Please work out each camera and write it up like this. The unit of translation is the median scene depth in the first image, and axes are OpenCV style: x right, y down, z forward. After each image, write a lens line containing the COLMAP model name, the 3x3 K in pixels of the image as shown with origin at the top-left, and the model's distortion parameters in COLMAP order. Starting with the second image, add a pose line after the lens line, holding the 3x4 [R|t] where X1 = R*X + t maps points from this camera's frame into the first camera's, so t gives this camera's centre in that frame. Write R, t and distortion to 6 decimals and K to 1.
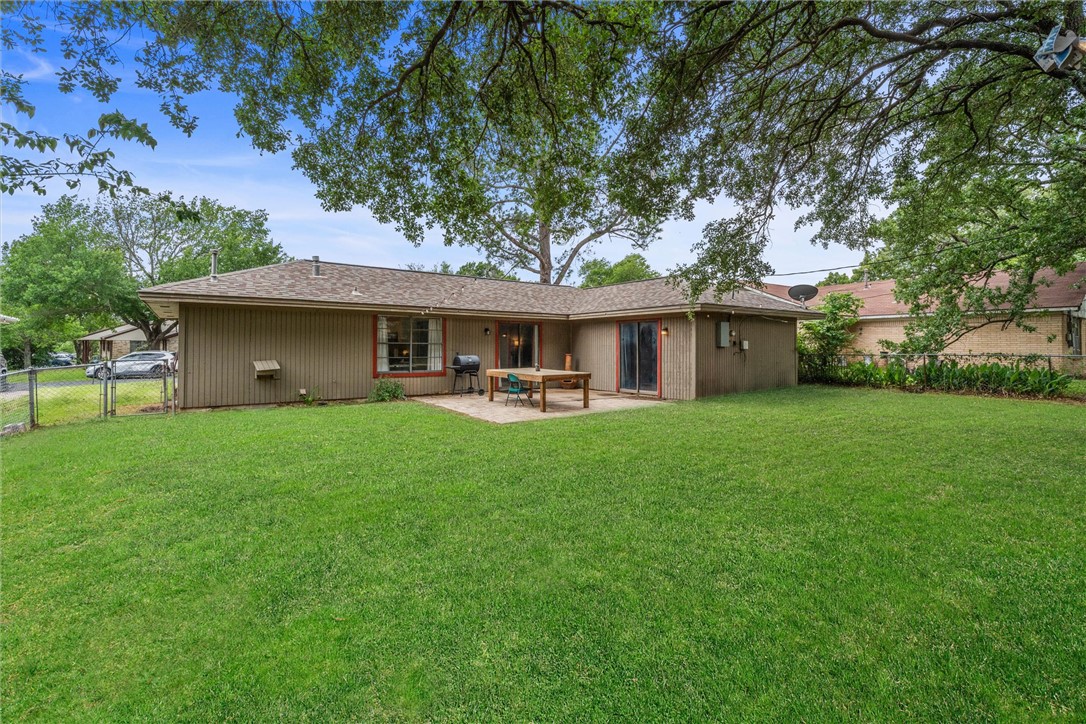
lens RADIAL K [[495.0, 0, 542.8], [0, 495.0, 350.8], [0, 0, 1]] dist [0.000123, 0.000076]
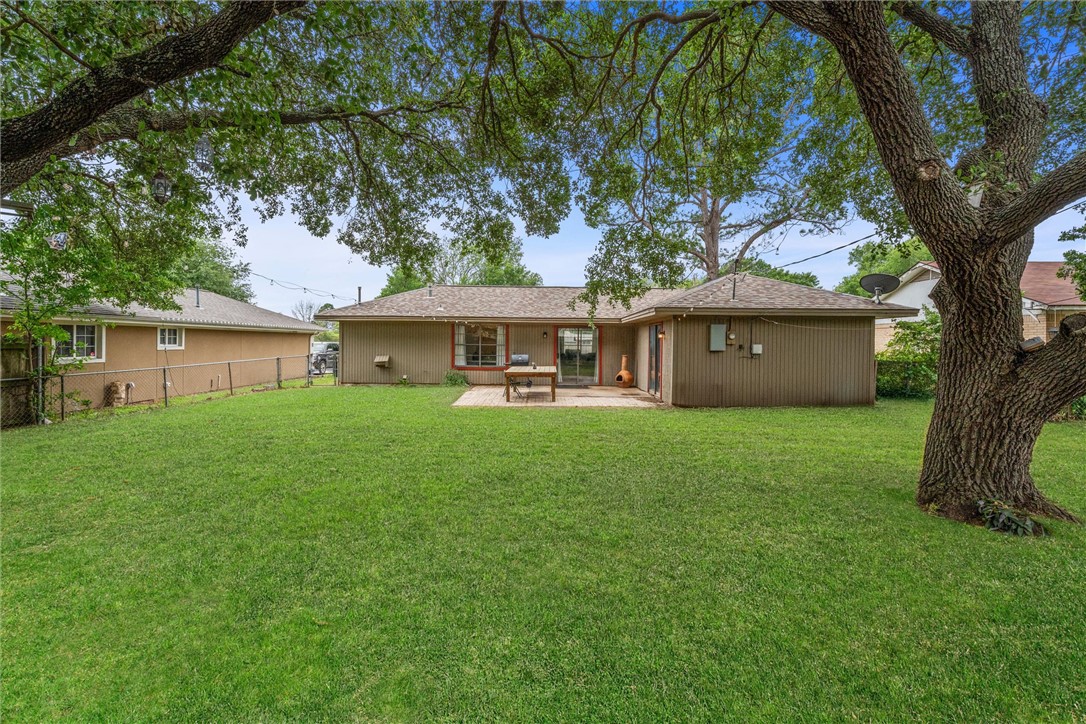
lens RADIAL K [[513.1, 0, 547.2], [0, 513.1, 337.0], [0, 0, 1]] dist [0.000373, 0.000015]
pose [[0.787890, -0.002238, -0.615811, 0.729390], [-0.011974, 0.999749, -0.018953, -0.012378], [0.615699, 0.022307, 0.787666, 0.033451]]
